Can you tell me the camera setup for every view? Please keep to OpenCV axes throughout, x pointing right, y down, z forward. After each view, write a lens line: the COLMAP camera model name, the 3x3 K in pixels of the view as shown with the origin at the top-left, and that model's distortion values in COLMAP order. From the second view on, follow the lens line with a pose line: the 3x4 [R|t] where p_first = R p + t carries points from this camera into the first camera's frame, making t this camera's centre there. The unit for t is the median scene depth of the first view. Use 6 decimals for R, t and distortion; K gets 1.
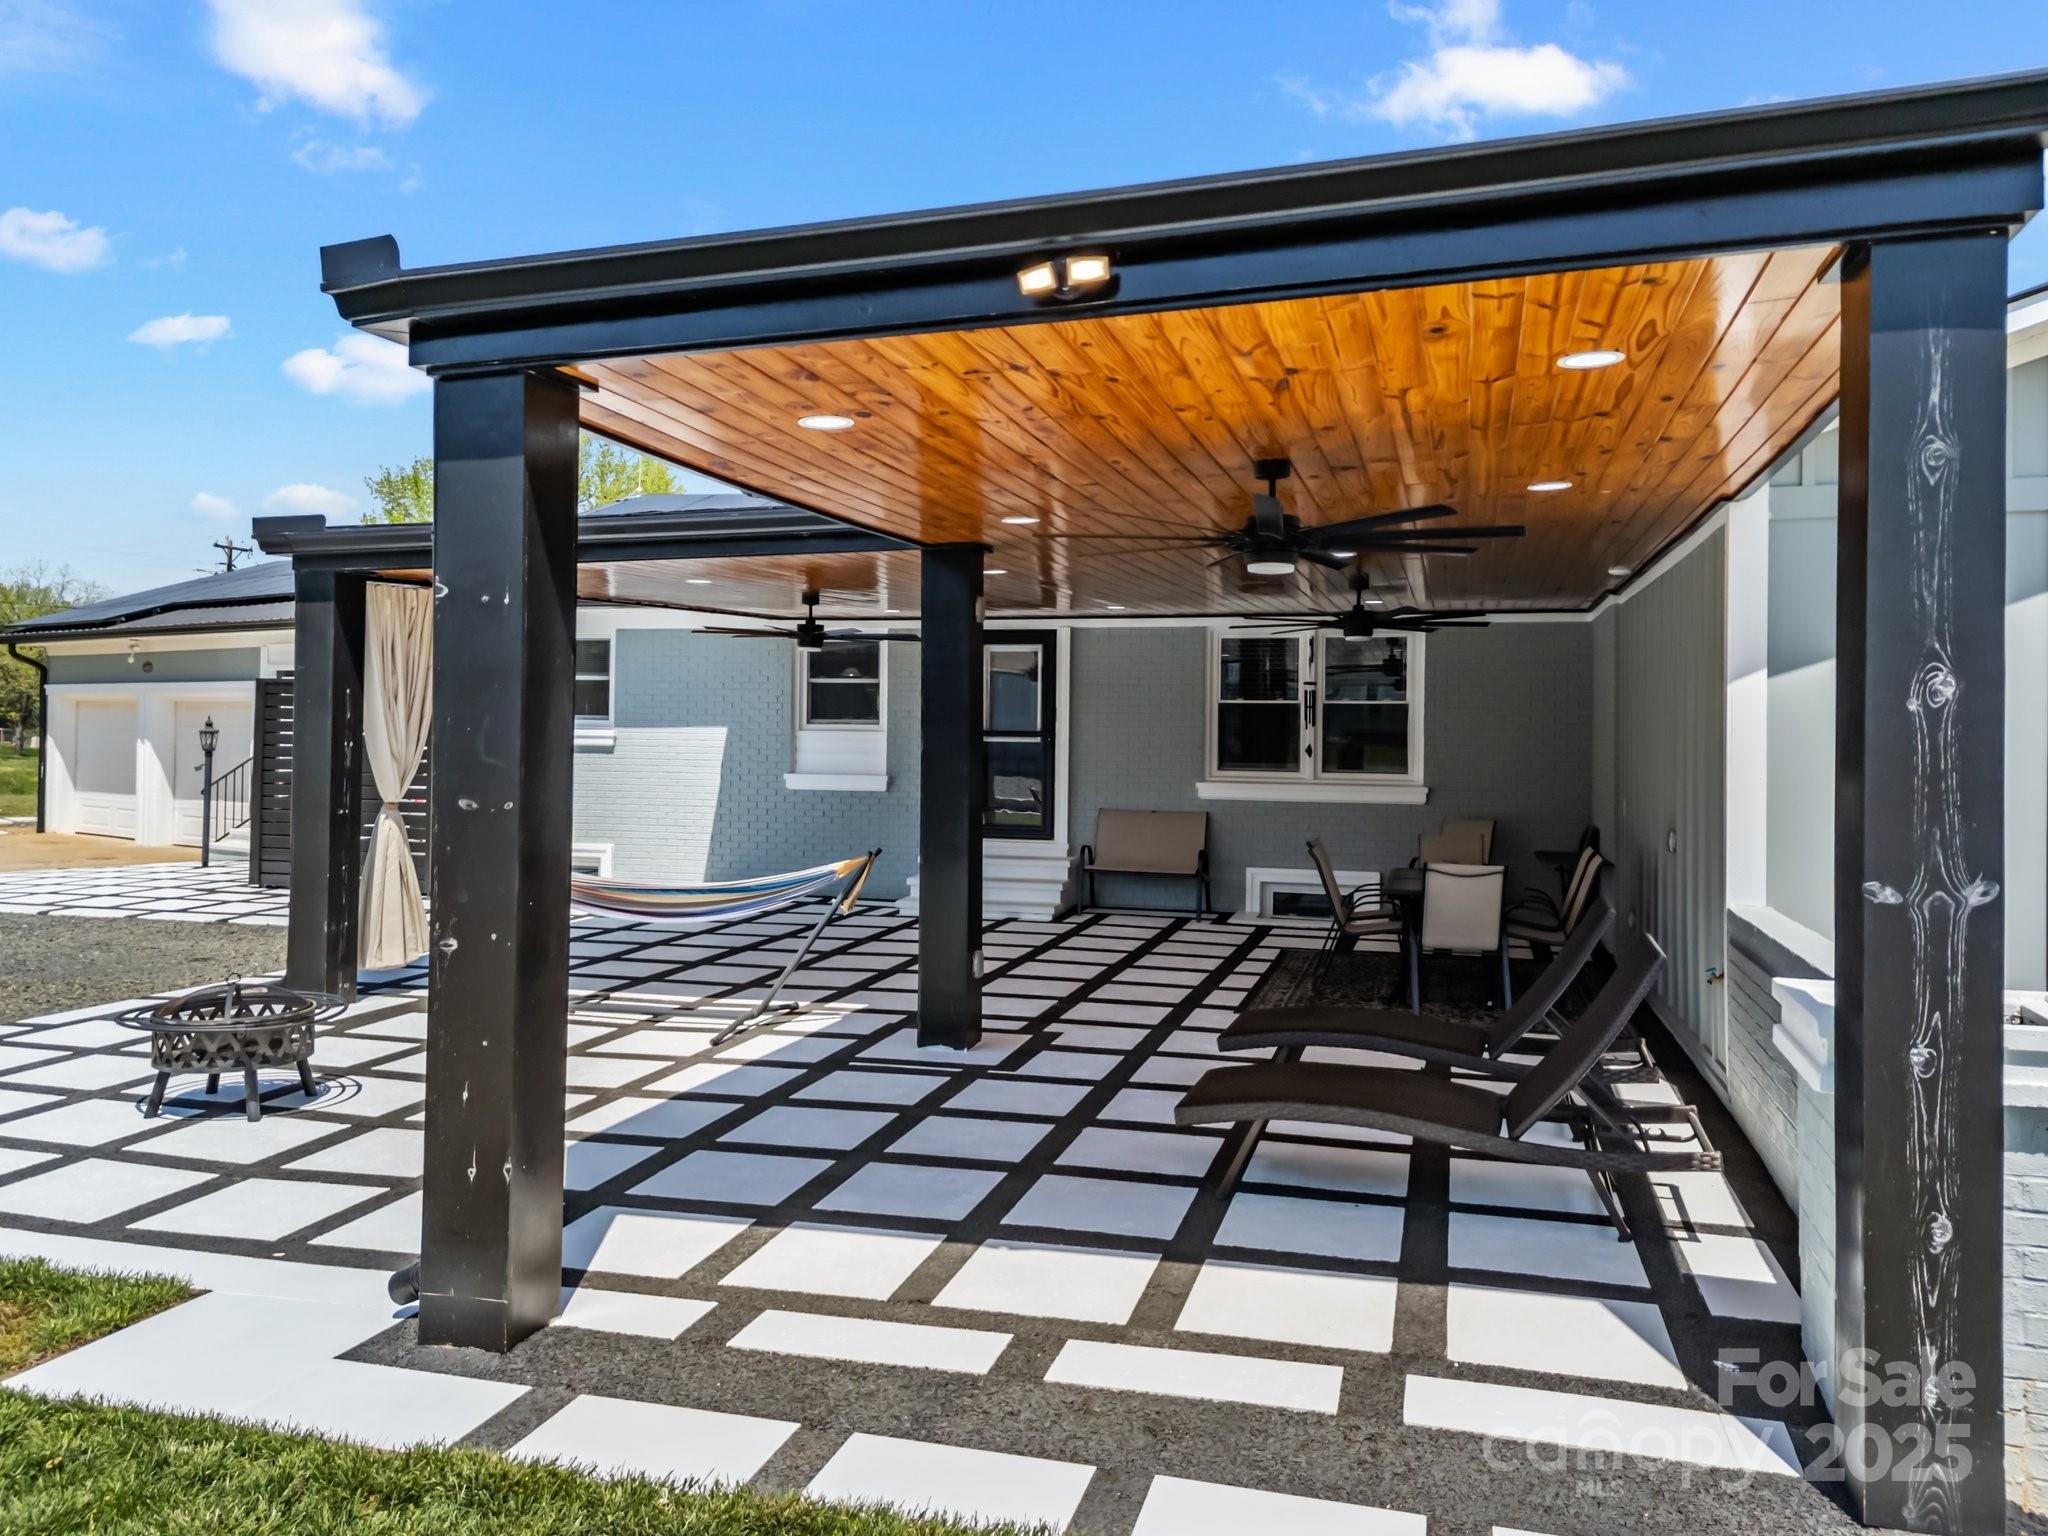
lens RADIAL K [[1513.0, 0, 1028.3], [0, 1513.0, 737.0], [0, 0, 1]] dist [0.105947, -0.130531]
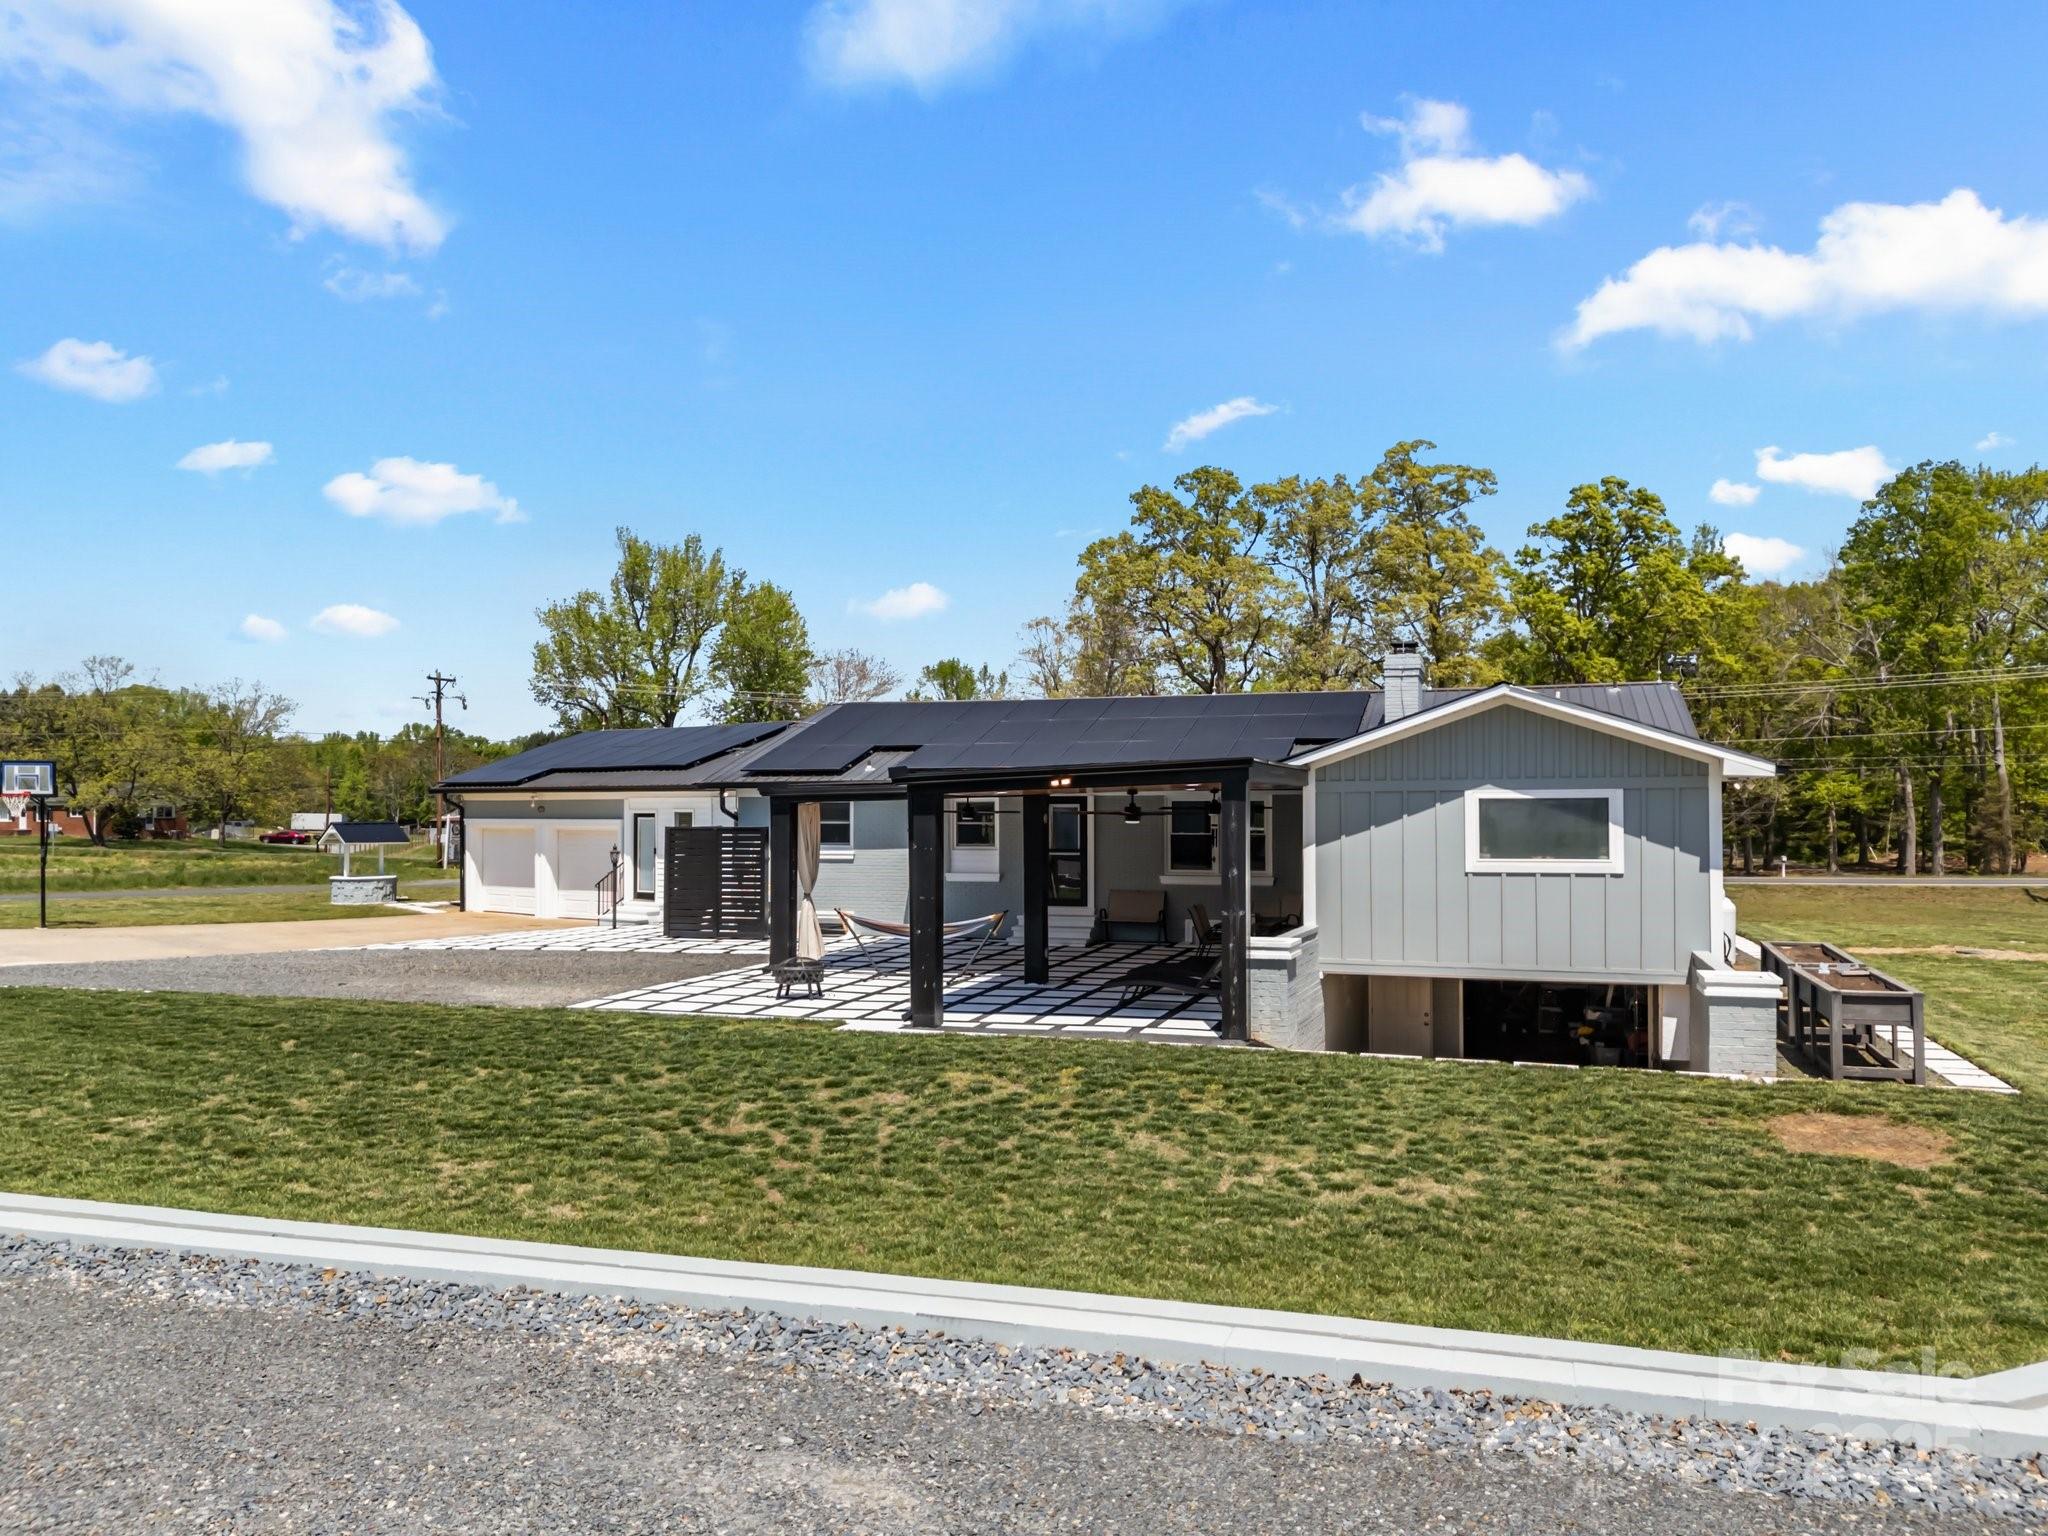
lens RADIAL K [[1487.9, 0, 1028.4], [0, 1487.9, 803.3], [0, 0, 1]] dist [0.067553, 0.000605]
pose [[0.998661, -0.017926, -0.048526, 0.036823], [0.017766, 0.999835, -0.003729, -0.058001], [0.048585, 0.002862, 0.998815, -0.904072]]
